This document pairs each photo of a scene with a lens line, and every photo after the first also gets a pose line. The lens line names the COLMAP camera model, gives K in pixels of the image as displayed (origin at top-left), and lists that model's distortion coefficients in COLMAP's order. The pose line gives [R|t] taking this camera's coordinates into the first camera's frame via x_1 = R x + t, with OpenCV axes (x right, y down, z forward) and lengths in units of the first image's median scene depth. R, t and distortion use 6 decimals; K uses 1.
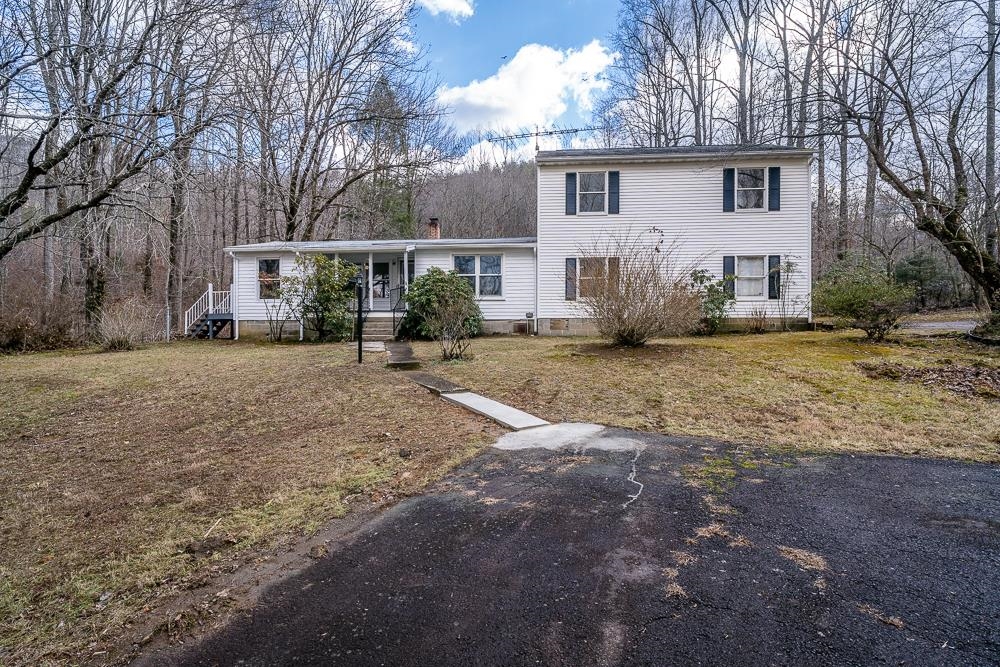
lens RADIAL K [[519.0, 0, 502.3], [0, 519.0, 335.4], [0, 0, 1]] dist [0.004052, -0.003399]
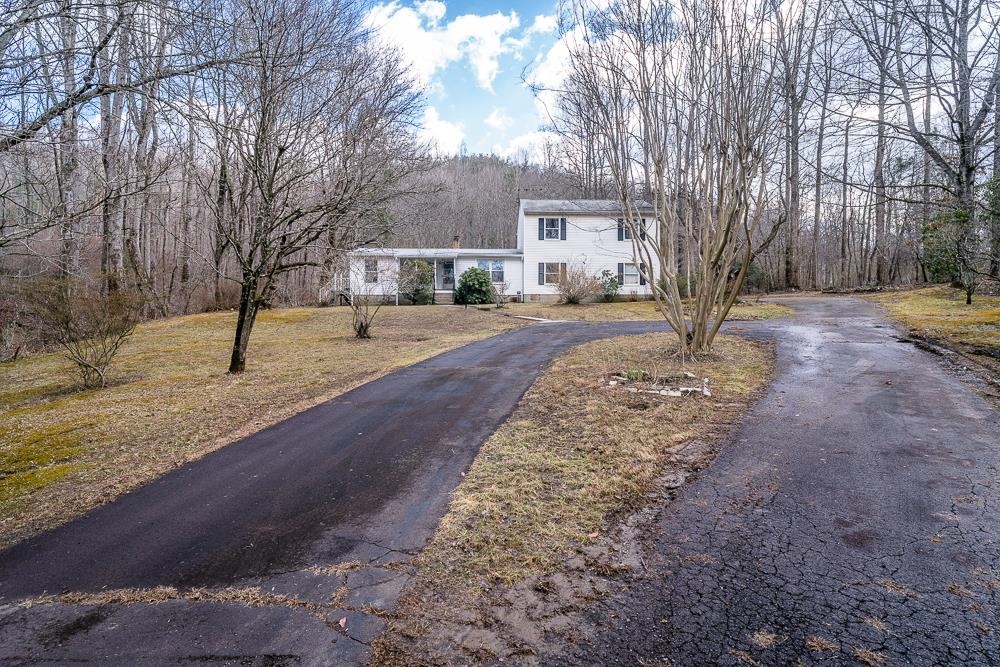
lens RADIAL K [[519.0, 0, 495.2], [0, 519.0, 327.5], [0, 0, 1]] dist [0.004052, -0.003399]
pose [[0.993886, 0.000427, 0.110413, -0.249256], [-0.001515, 0.999951, 0.009768, 0.071983], [-0.110404, -0.009876, 0.993838, -0.891504]]
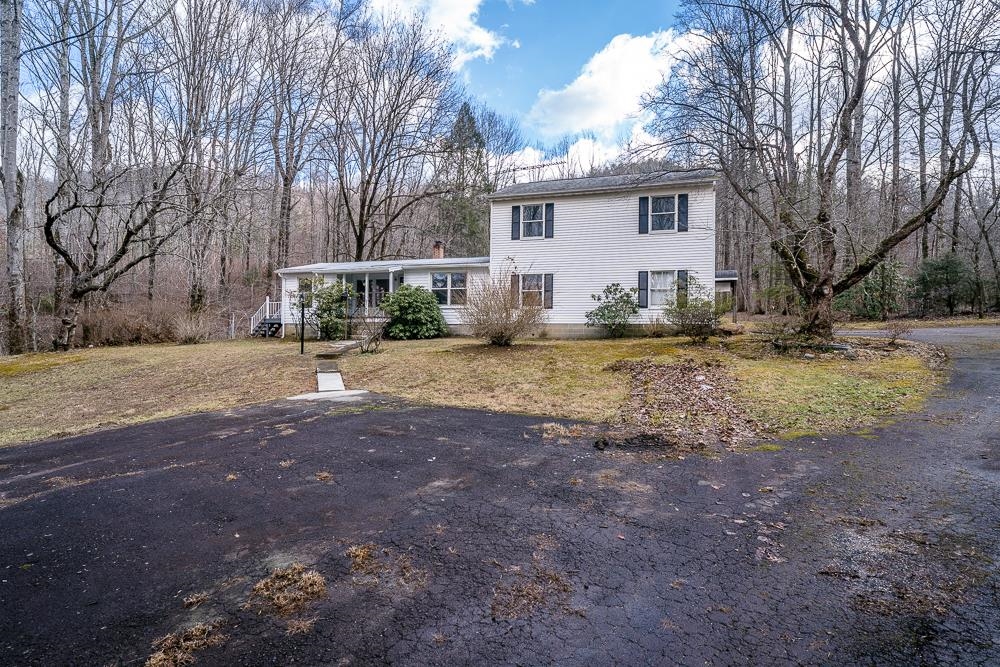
lens RADIAL K [[519.0, 0, 507.7], [0, 519.0, 334.3], [0, 0, 1]] dist [0.004052, -0.003399]
pose [[0.975034, 0.008970, -0.221876, 0.392776], [-0.010286, 0.999936, -0.004776, -0.001244], [0.221819, 0.006939, 0.975063, -0.207266]]
